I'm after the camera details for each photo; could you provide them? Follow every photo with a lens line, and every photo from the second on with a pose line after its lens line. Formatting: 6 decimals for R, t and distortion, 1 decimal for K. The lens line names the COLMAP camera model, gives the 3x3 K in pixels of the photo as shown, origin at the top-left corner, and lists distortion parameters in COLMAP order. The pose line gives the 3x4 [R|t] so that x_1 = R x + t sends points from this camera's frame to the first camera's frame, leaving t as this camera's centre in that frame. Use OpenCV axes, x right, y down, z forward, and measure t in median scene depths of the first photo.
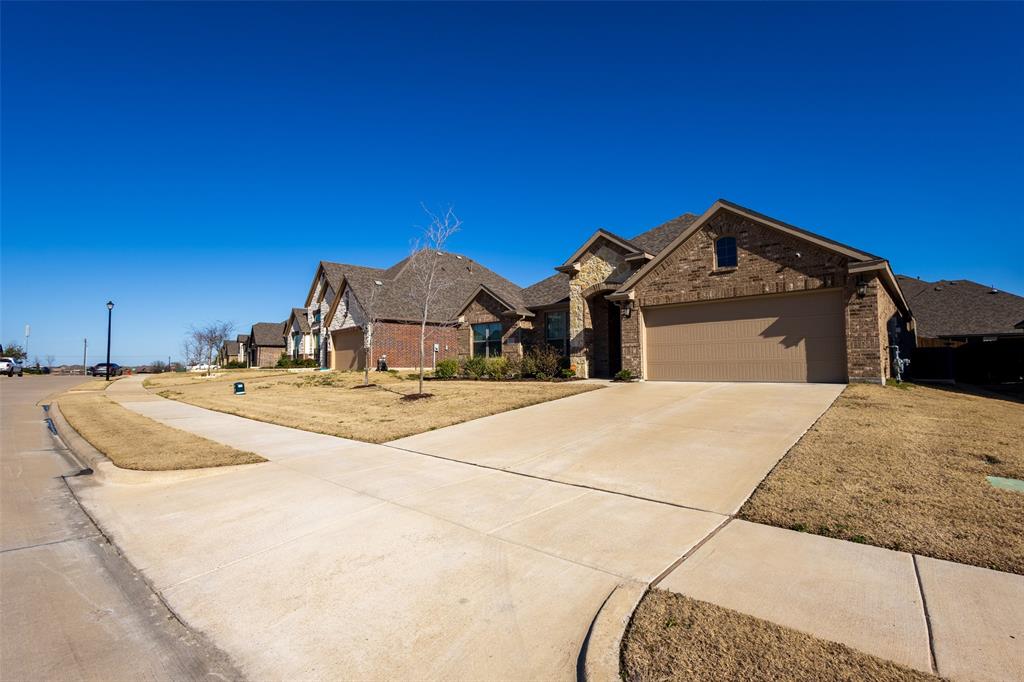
lens RADIAL K [[469.7, 0, 507.3], [0, 469.7, 337.7], [0, 0, 1]] dist [0.008960, 0.000133]
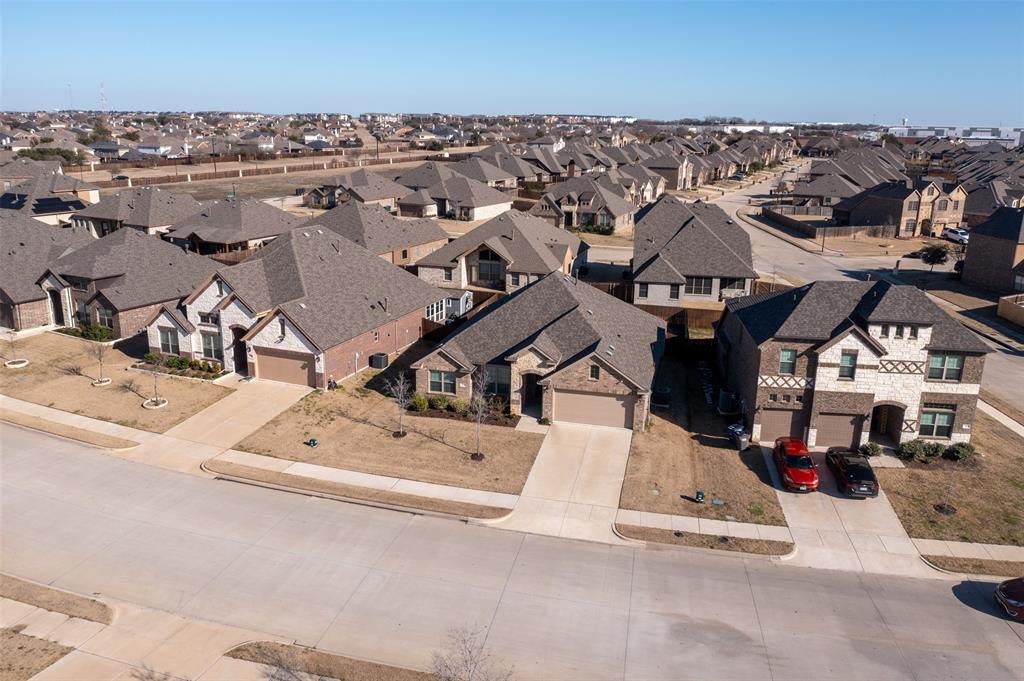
lens RADIAL K [[797.3, 0, 510.7], [0, 797.3, 341.7], [0, 0, 1]] dist [-0.024297, 0.015212]
pose [[0.882306, -0.102279, 0.459429, -1.389840], [-0.053282, 0.948126, 0.313397, -1.274737], [-0.467650, -0.300991, 0.831088, -1.656541]]
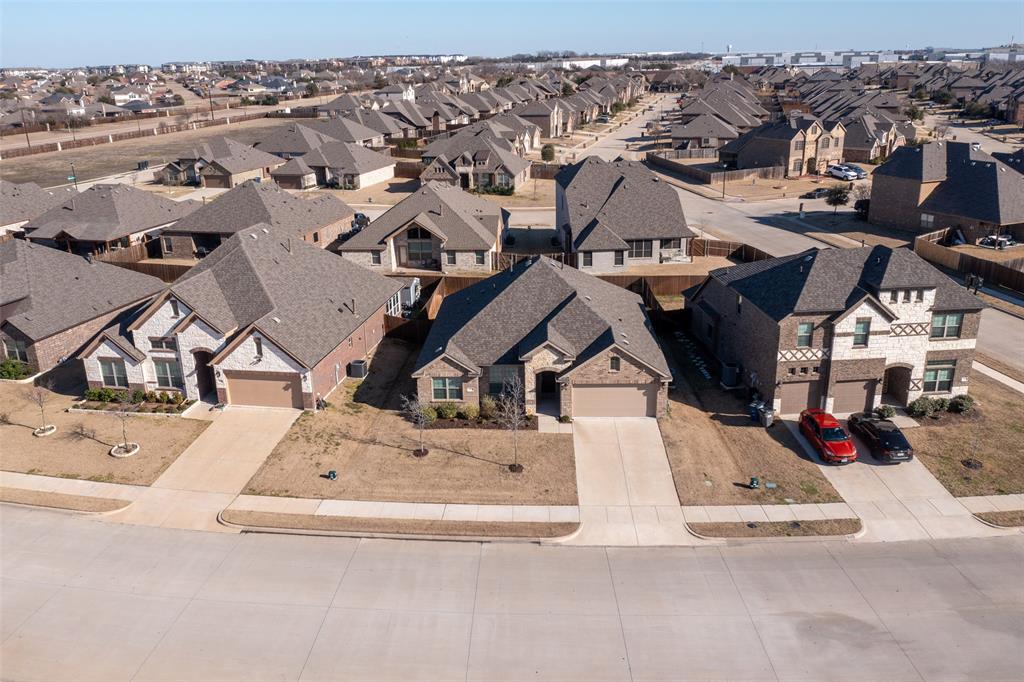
lens RADIAL K [[832.3, 0, 509.9], [0, 832.3, 337.6], [0, 0, 1]] dist [-0.023725, 0.013256]
pose [[0.768592, -0.209893, 0.604327, -1.885625], [-0.024392, 0.934344, 0.355536, -1.408425], [-0.639274, -0.288003, 0.713010, -1.195535]]
